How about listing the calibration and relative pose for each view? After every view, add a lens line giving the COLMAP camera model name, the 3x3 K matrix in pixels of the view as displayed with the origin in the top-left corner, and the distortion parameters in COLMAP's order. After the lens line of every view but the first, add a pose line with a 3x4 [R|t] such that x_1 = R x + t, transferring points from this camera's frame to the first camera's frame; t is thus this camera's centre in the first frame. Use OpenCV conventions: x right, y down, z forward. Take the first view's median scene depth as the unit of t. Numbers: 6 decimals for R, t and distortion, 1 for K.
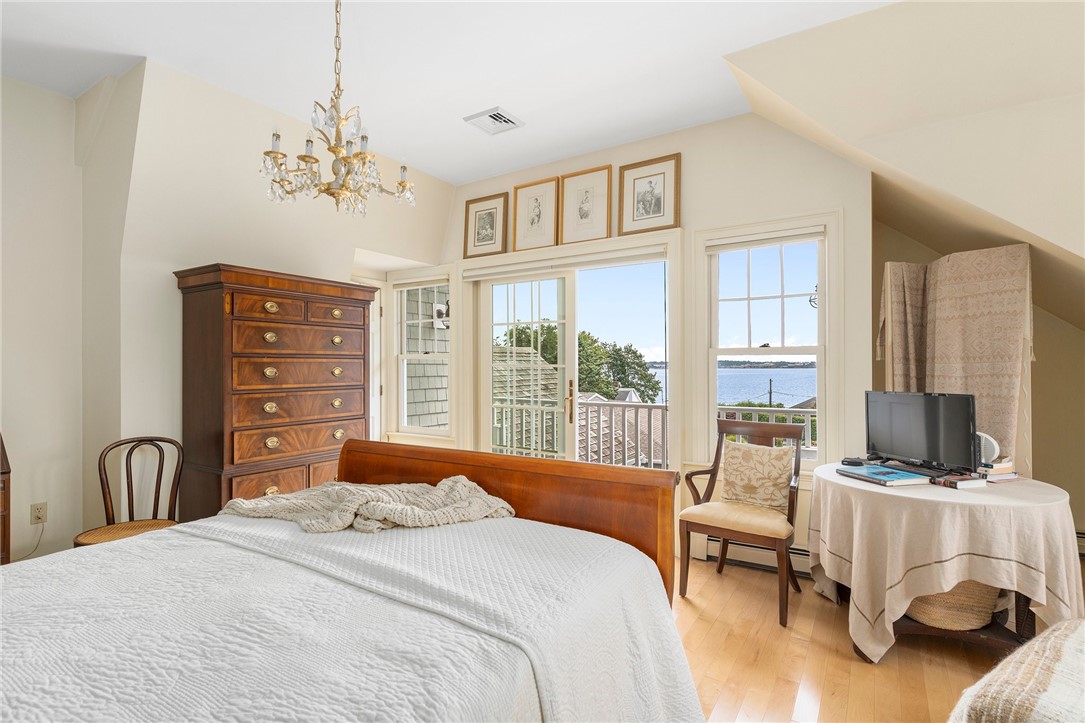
lens RADIAL K [[533.2, 0, 544.7], [0, 533.2, 362.5], [0, 0, 1]] dist [0.002787, 0.000154]
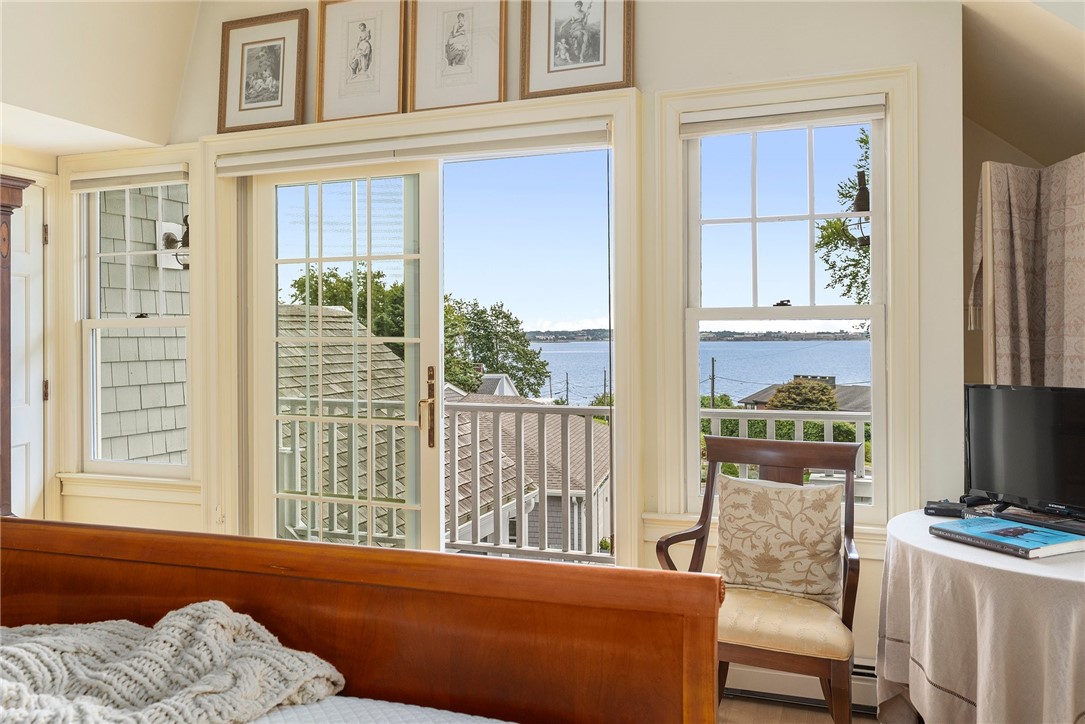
lens RADIAL K [[862.2, 0, 540.6], [0, 862.2, 336.2], [0, 0, 1]] dist [-0.000959, 0.023125]
pose [[0.978694, -0.002082, 0.205312, -0.024079], [0.001198, 0.999989, 0.004427, -0.001611], [-0.205319, -0.004087, 0.978687, 0.155100]]
